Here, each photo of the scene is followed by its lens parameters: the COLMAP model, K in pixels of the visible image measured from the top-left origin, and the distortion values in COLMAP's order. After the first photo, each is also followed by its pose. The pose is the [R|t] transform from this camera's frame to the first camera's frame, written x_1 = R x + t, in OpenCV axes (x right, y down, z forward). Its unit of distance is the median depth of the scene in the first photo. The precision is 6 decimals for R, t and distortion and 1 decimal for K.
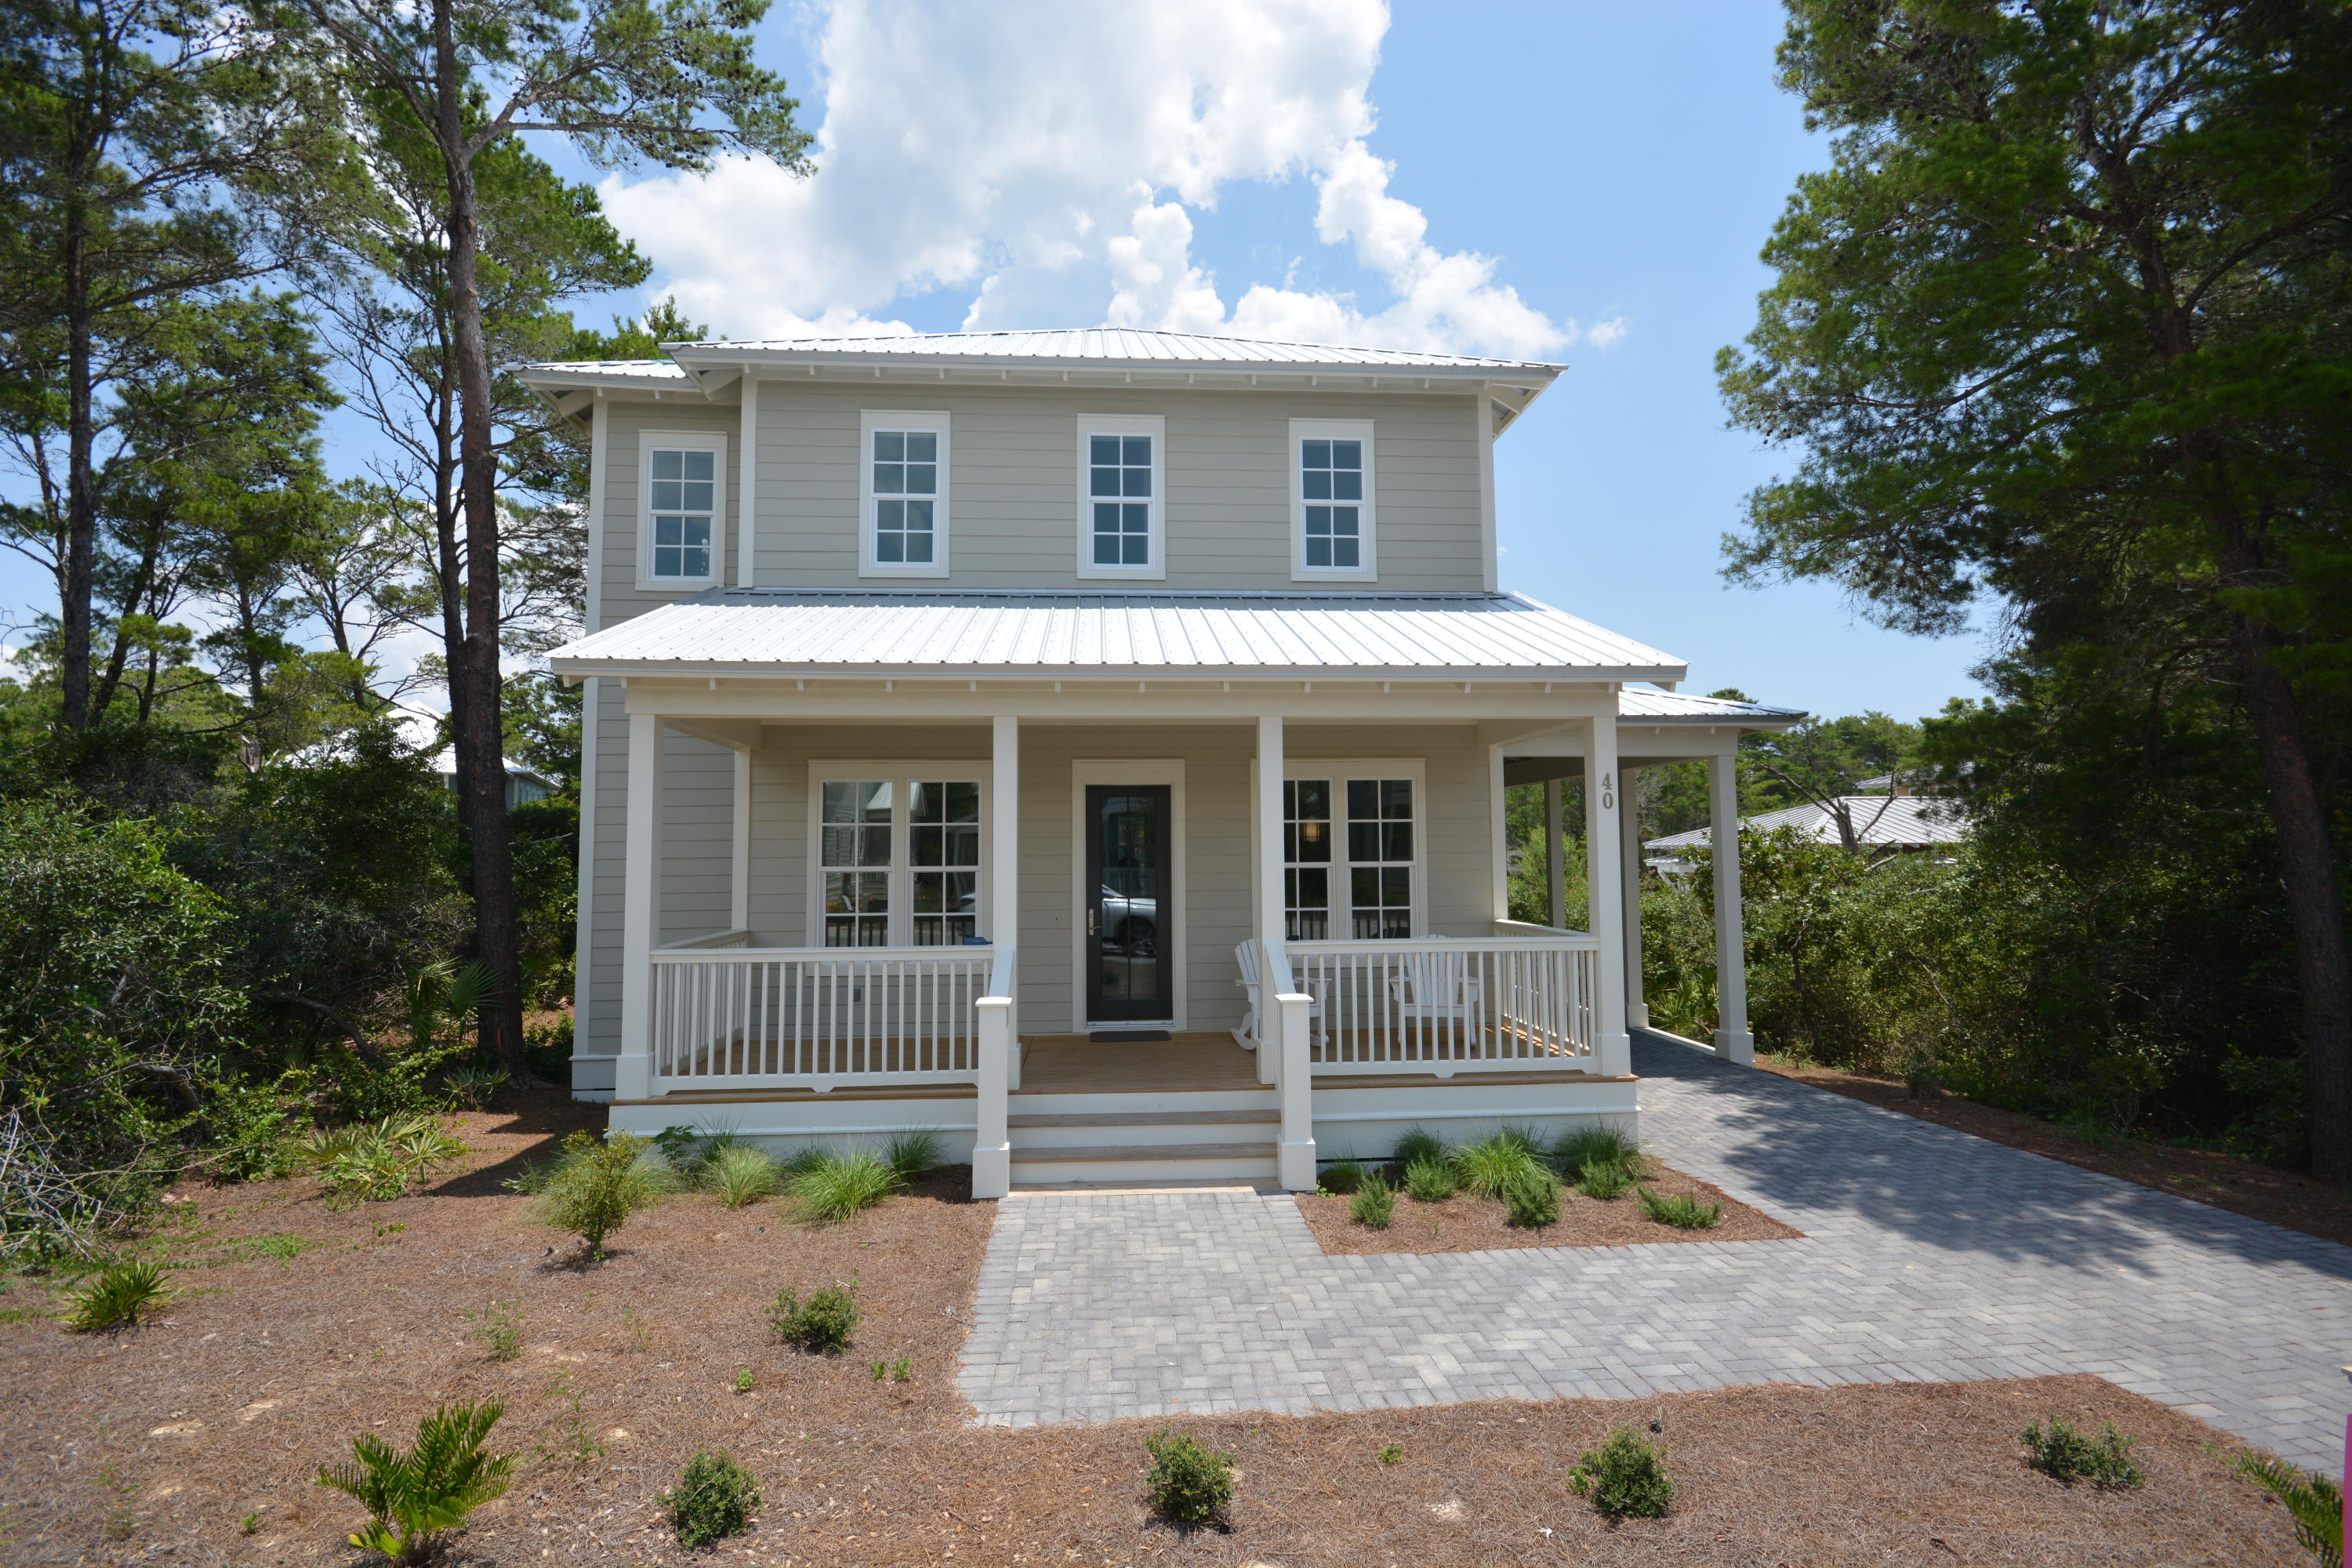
lens RADIAL K [[1085.0, 0, 1182.2], [0, 1085.0, 788.7], [0, 0, 1]] dist [-0.000859, -0.004641]
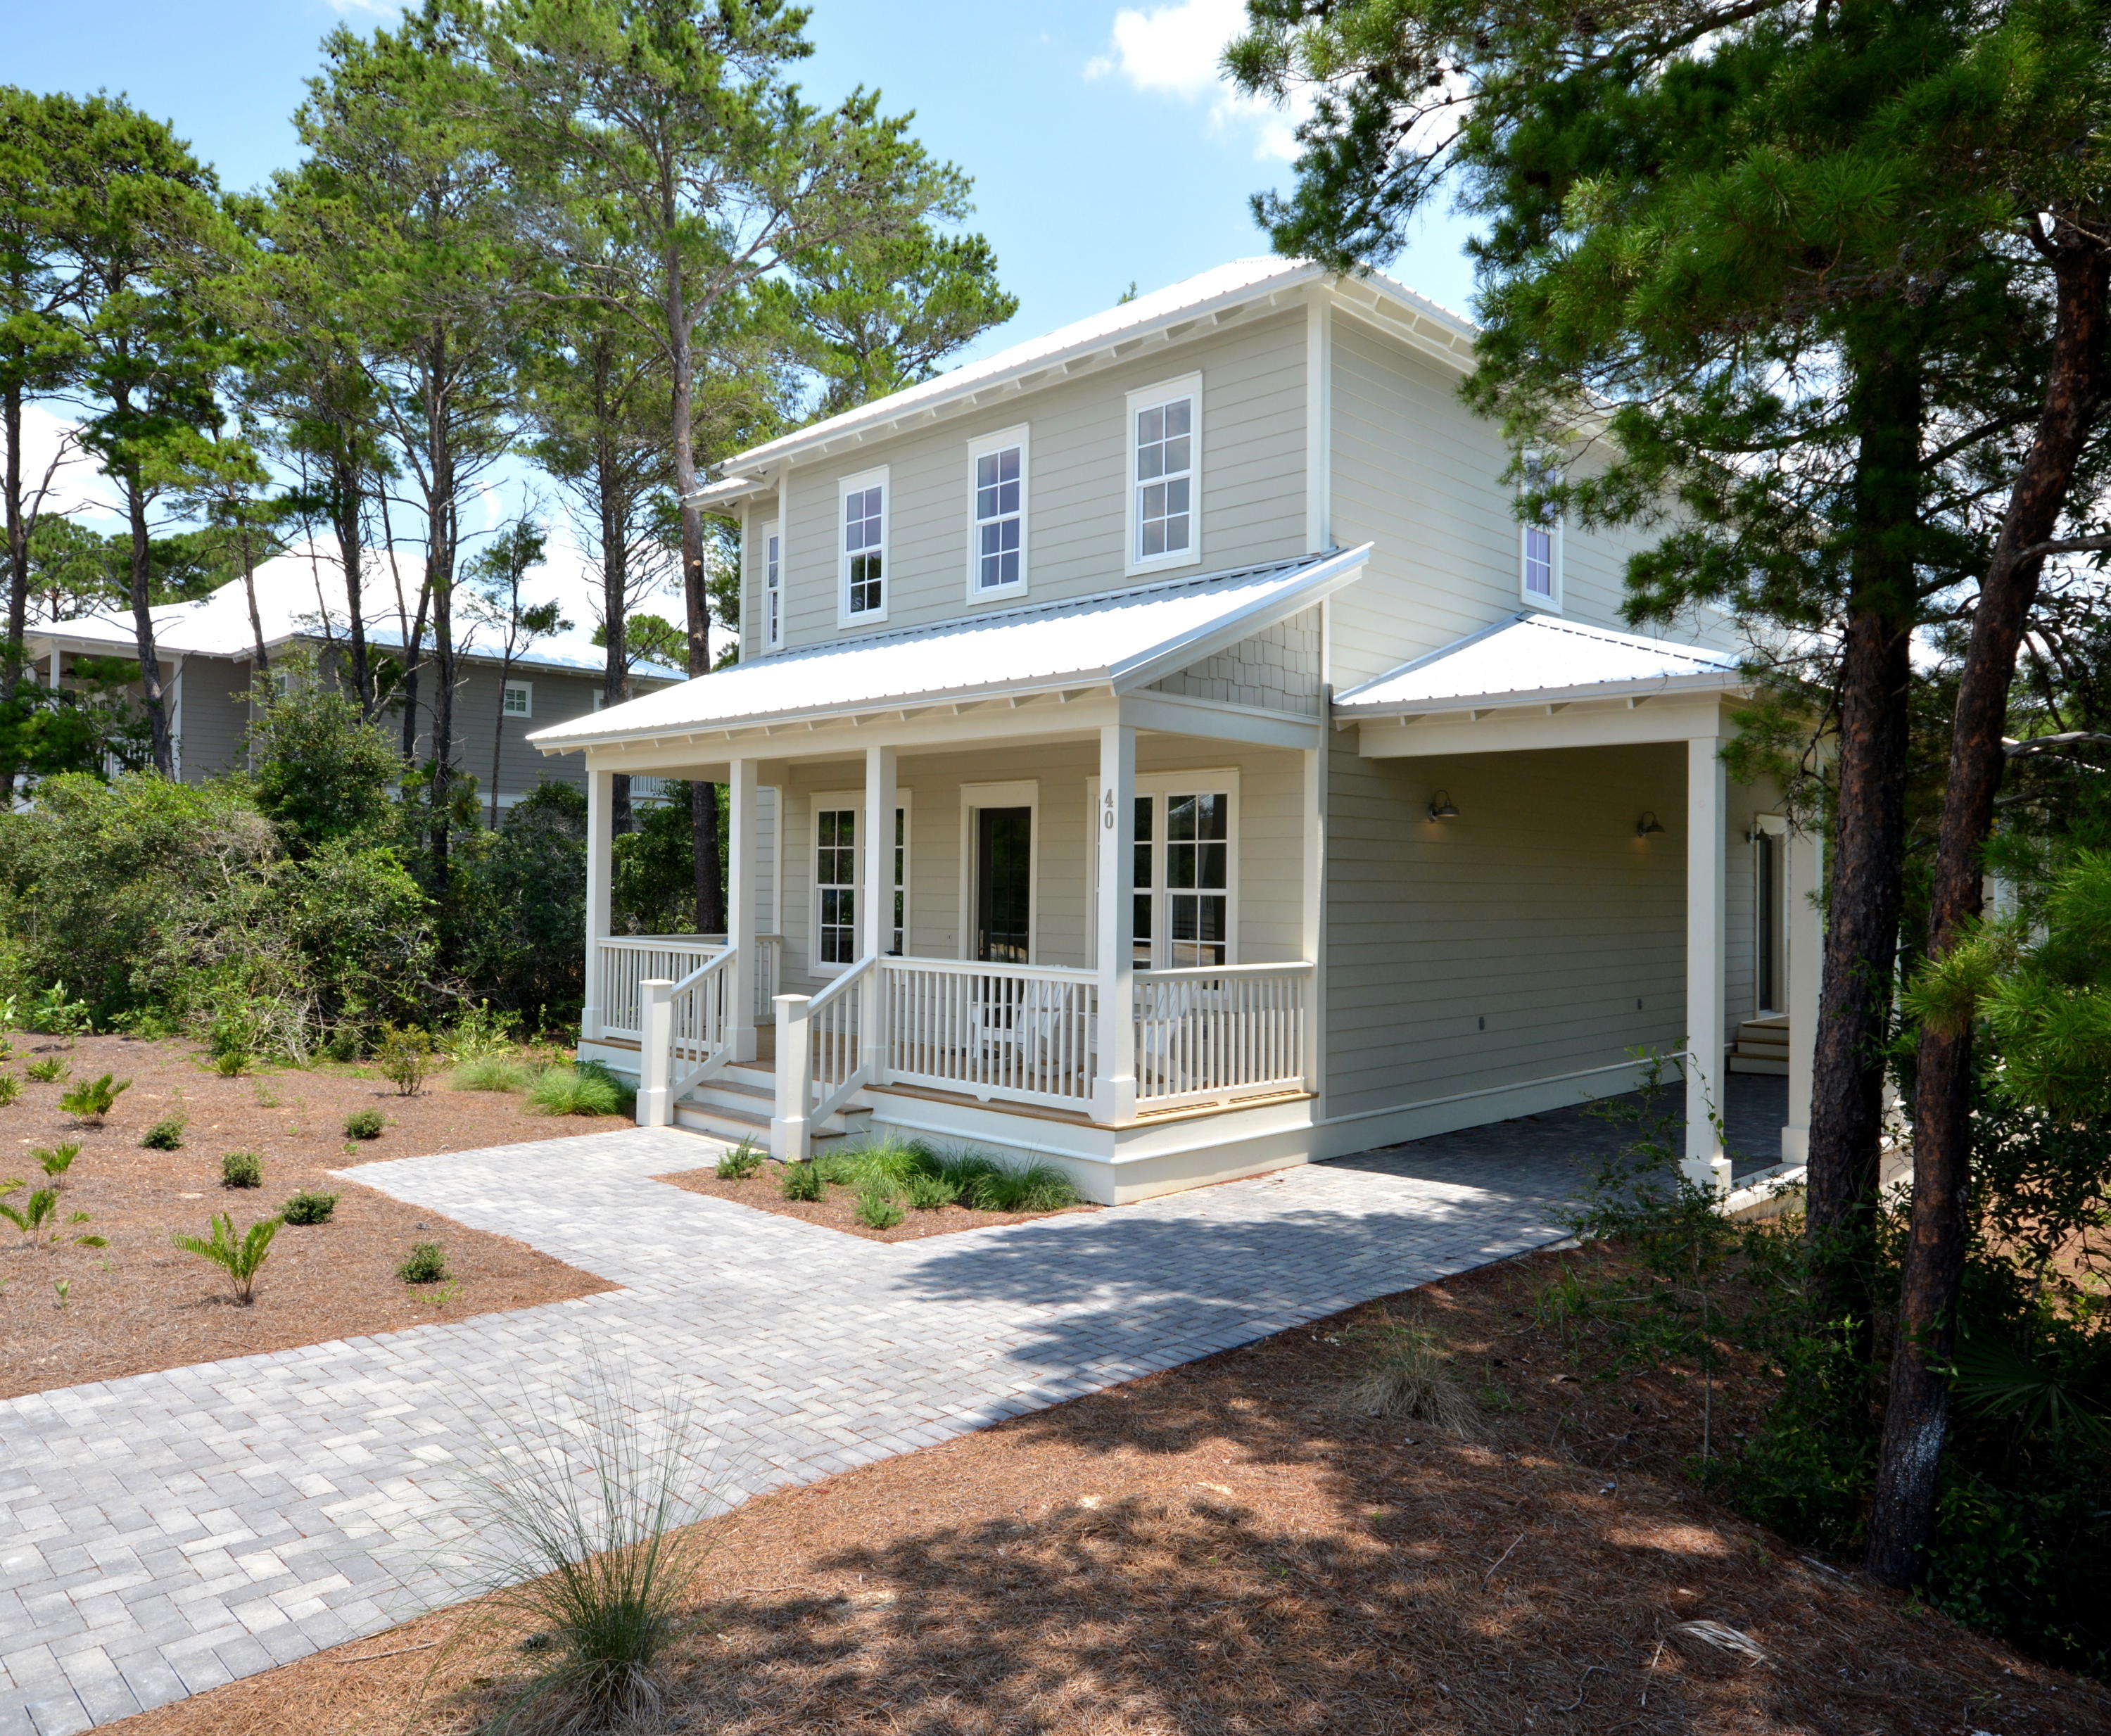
lens RADIAL K [[1590.9, 0, 1055.5], [0, 1590.9, 868.0], [0, 0, 1]] dist [-0.000320, 0.000633]
pose [[0.656768, 0.007607, -0.754054, 1.078656], [0.034876, 0.998573, 0.040451, -0.005388], [0.753285, -0.052865, 0.655566, 0.072250]]
